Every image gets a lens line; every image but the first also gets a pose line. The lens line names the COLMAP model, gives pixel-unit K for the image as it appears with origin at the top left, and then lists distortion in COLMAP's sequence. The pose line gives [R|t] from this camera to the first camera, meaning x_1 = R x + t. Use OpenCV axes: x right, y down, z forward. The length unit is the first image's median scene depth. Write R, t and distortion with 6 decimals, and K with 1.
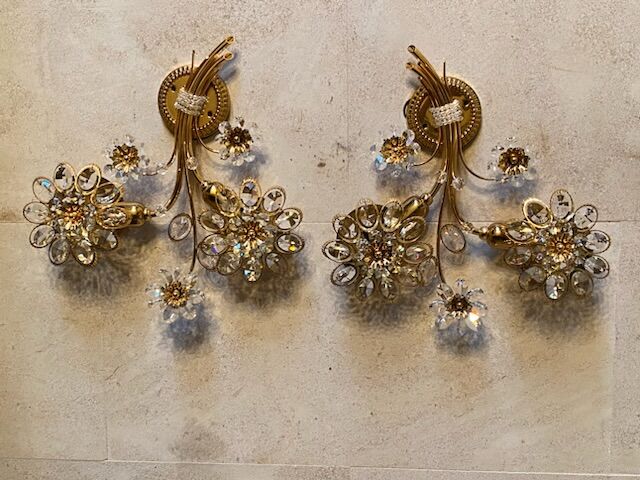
lens RADIAL K [[824.9, 0, 320.0], [0, 824.9, 240.0], [0, 0, 1]] dist [0.273958, -0.974915]
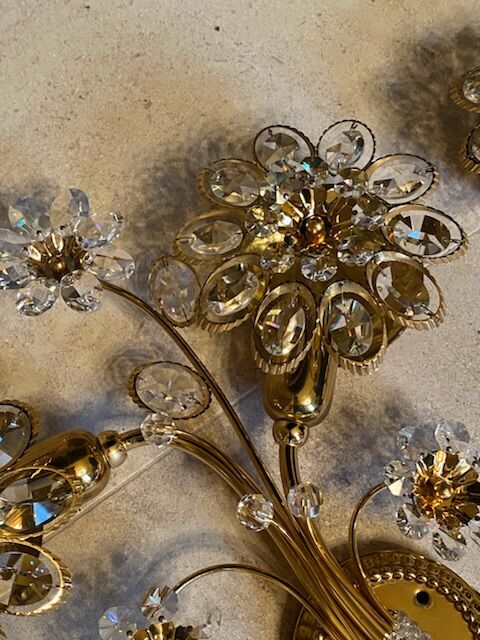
lens RADIAL K [[805.4, 0, 241.0], [0, 805.4, 312.1], [0, 0, 1]] dist [0.204170, -0.684907]
pose [[-0.807540, 0.567706, -0.159966, 0.165685], [-0.588522, -0.793504, 0.154899, -0.047141], [-0.038996, 0.219231, 0.974893, 0.606118]]
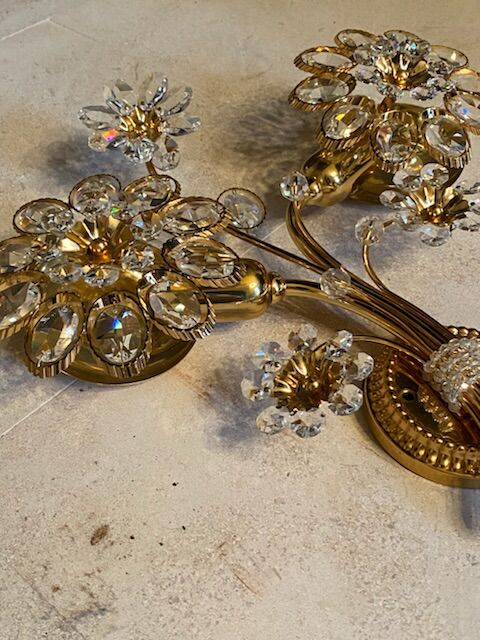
lens RADIAL K [[805.4, 0, 241.0], [0, 805.4, 312.1], [0, 0, 1]] dist [0.204170, -0.684907]
pose [[-0.668804, 0.588079, -0.454823, 0.060184], [-0.741912, -0.567138, 0.357660, -0.197170], [-0.047615, 0.576643, 0.815607, 0.660816]]
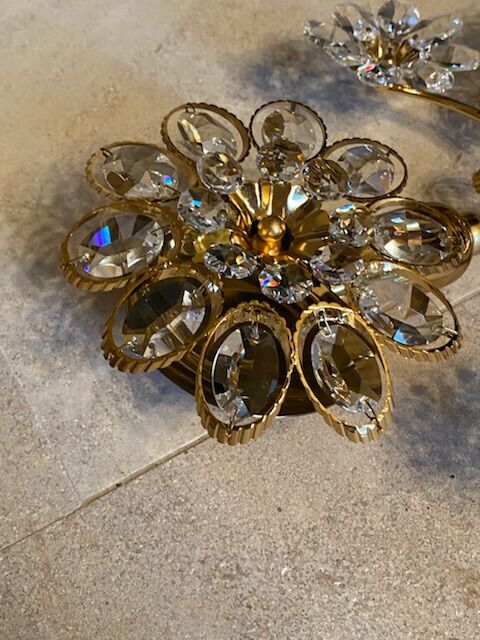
lens RADIAL K [[805.4, 0, 241.0], [0, 805.4, 312.1], [0, 0, 1]] dist [0.204170, -0.684907]
pose [[-0.858091, 0.457302, -0.233569, 0.334064], [-0.513147, -0.780456, 0.357167, -0.089941], [-0.018957, 0.426336, 0.904366, 0.708378]]
